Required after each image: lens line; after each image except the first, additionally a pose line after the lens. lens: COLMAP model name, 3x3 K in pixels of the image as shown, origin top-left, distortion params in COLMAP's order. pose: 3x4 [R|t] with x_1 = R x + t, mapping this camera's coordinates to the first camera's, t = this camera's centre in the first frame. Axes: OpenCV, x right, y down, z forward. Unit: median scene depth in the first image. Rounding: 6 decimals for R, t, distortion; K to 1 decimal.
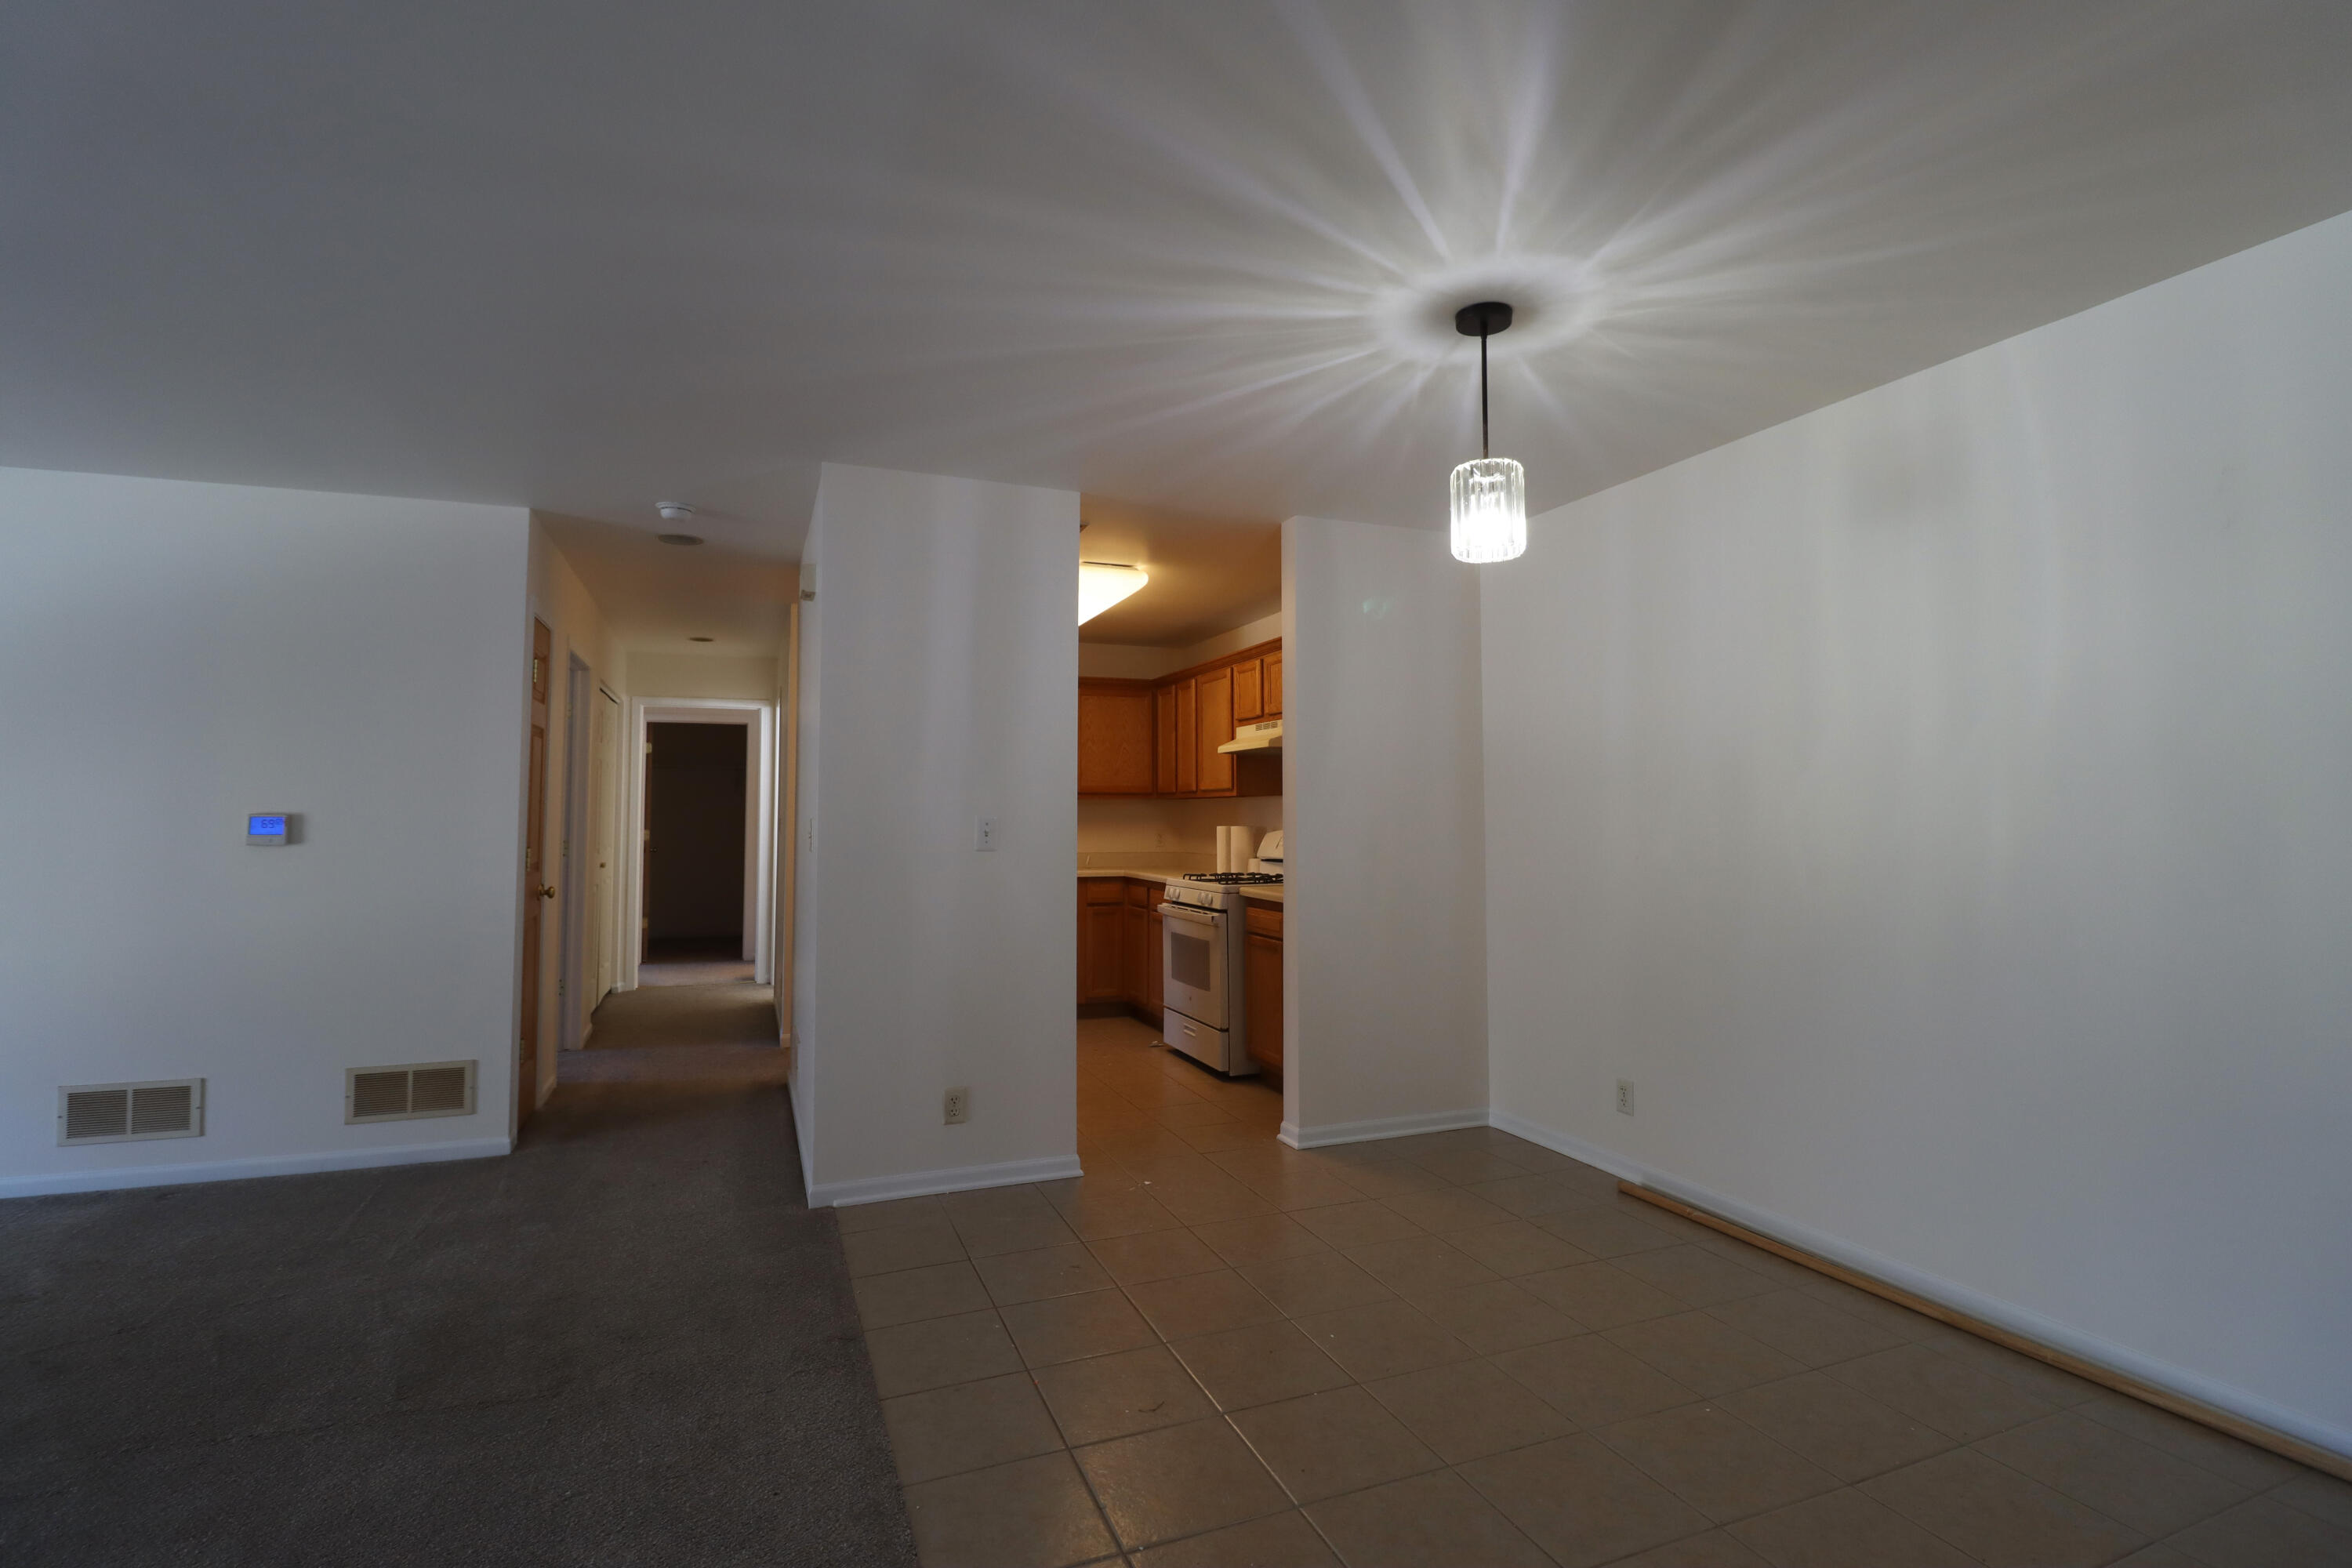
lens RADIAL K [[1083.8, 0, 1169.4], [0, 1083.8, 751.3], [0, 0, 1]] dist [-0.008520, -0.008630]
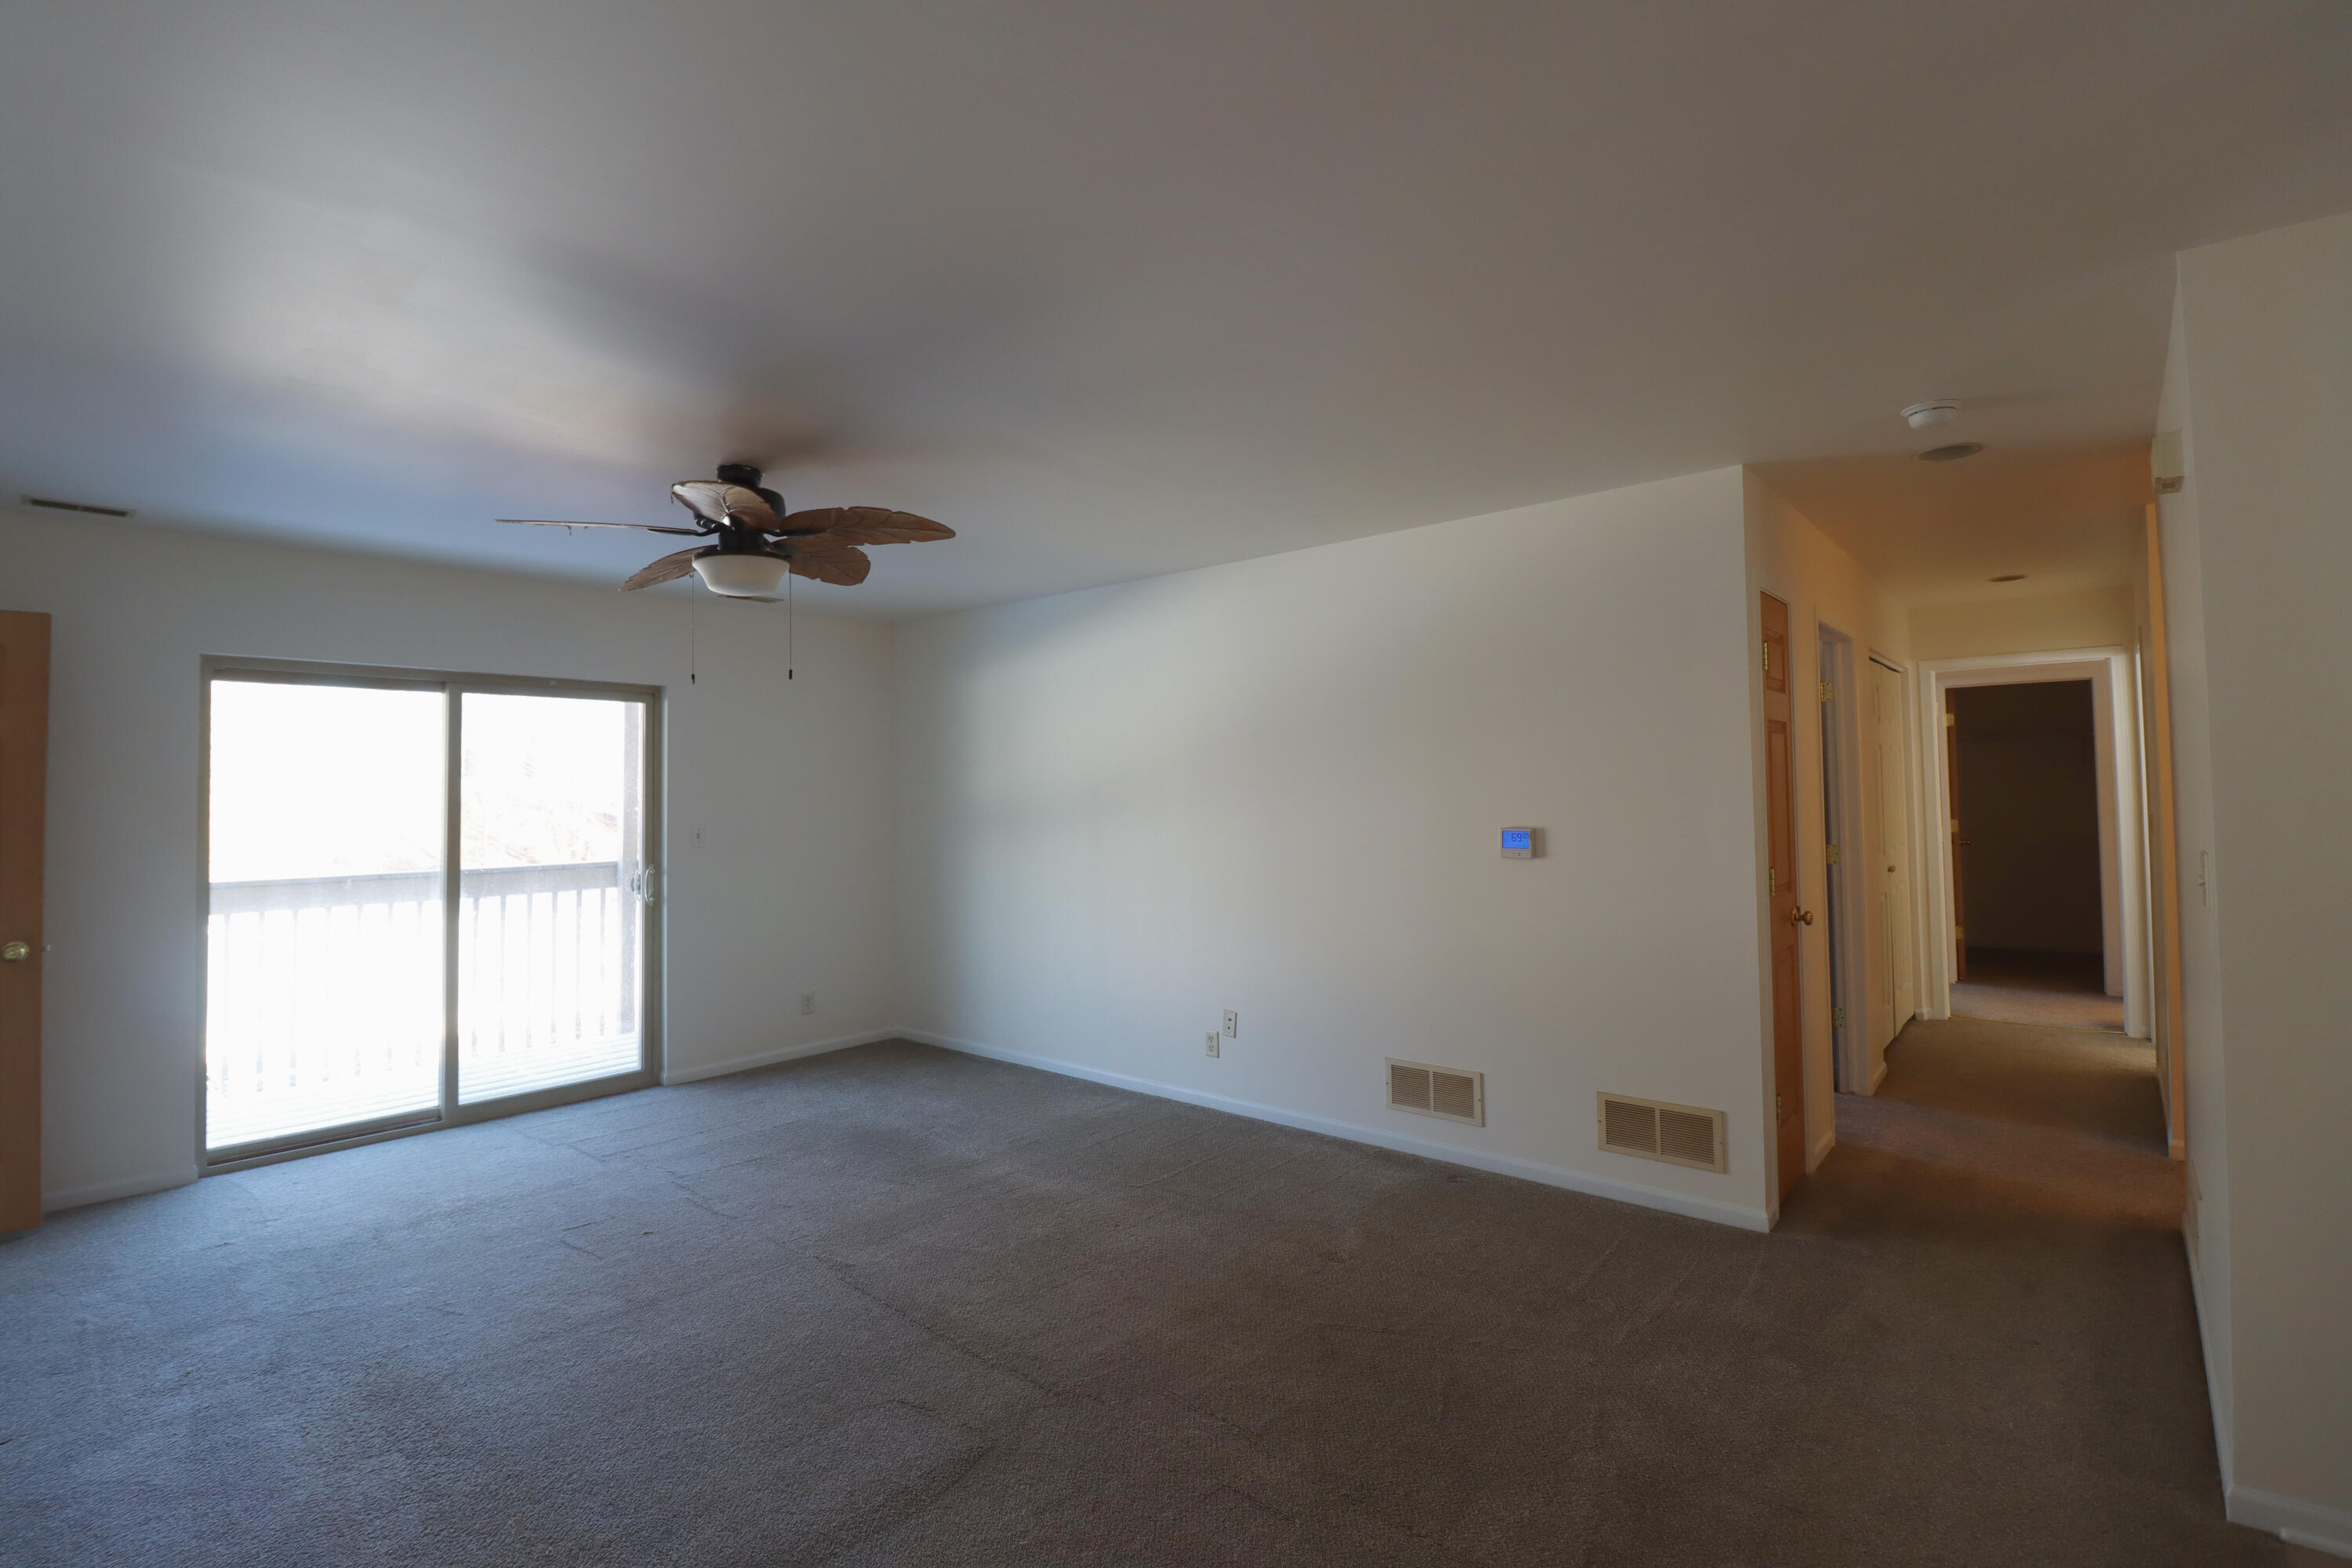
lens RADIAL K [[1083.8, 0, 1169.4], [0, 1083.8, 751.3], [0, 0, 1]] dist [-0.008520, -0.008630]
pose [[0.459942, -0.040001, -0.887048, -0.053467], [0.067026, 0.997699, -0.010237, -0.020377], [0.885416, -0.054747, 0.461564, 0.176695]]
